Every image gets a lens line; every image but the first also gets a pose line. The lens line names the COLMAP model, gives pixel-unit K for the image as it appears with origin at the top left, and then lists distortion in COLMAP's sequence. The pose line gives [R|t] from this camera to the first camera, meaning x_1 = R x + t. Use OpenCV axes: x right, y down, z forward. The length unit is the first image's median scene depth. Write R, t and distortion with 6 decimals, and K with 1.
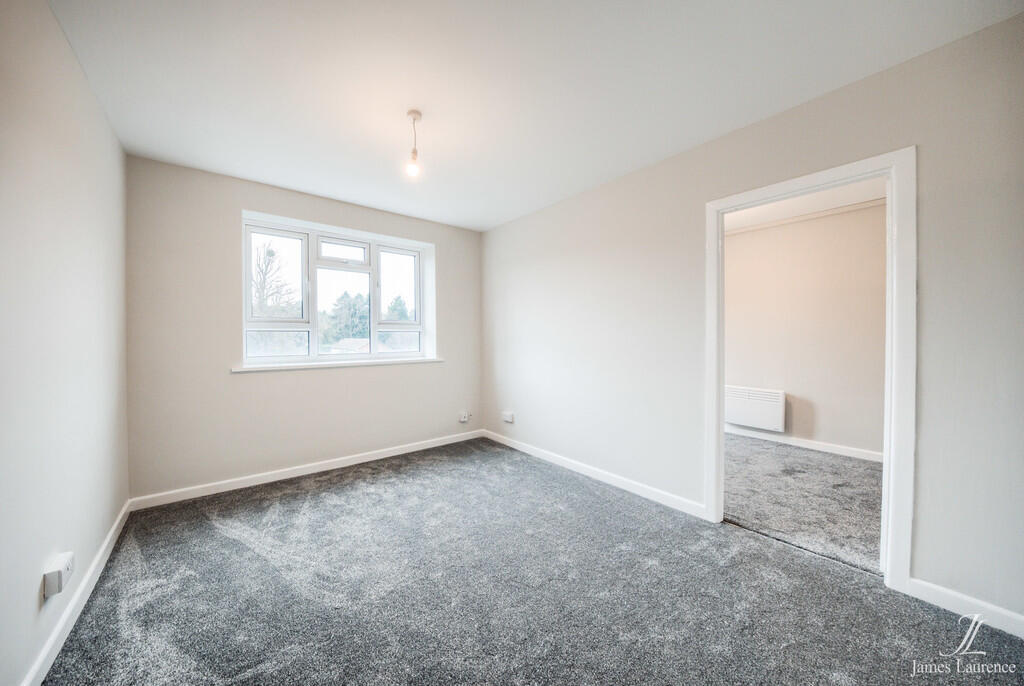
lens RADIAL K [[349.9, 0, 503.9], [0, 349.9, 341.1], [0, 0, 1]] dist [0.000522, 0.000244]
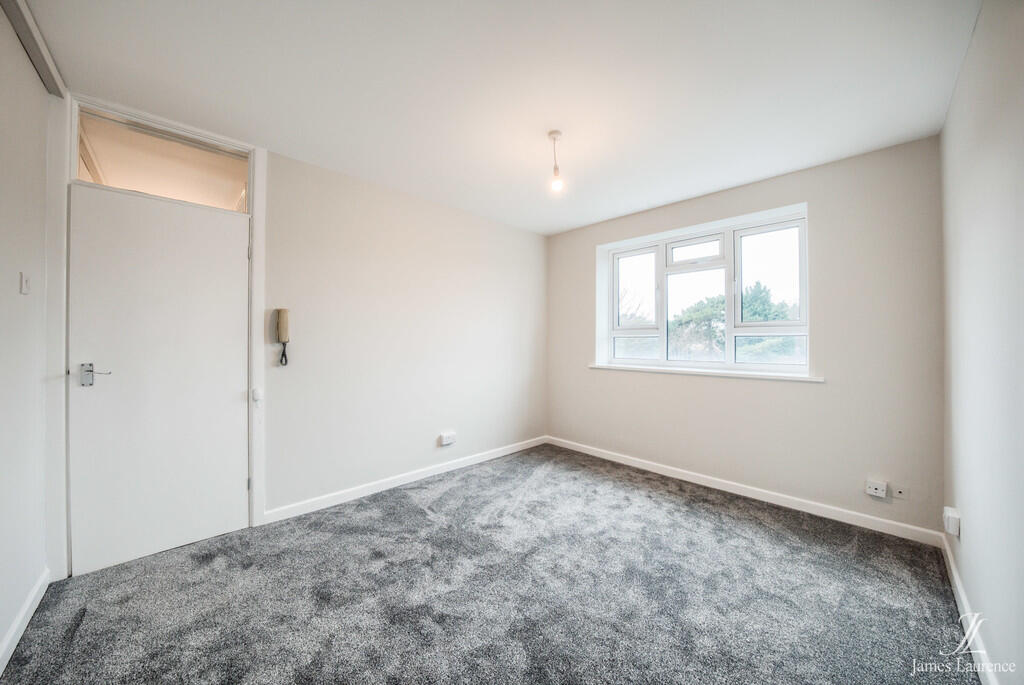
lens RADIAL K [[360.1, 0, 506.3], [0, 360.1, 342.0], [0, 0, 1]] dist [-0.012572, 0.000020]
pose [[0.093529, 0.004329, -0.995607, 0.508993], [-0.014939, 0.999884, 0.002944, -0.010154], [0.995505, 0.014598, 0.093582, 0.471322]]
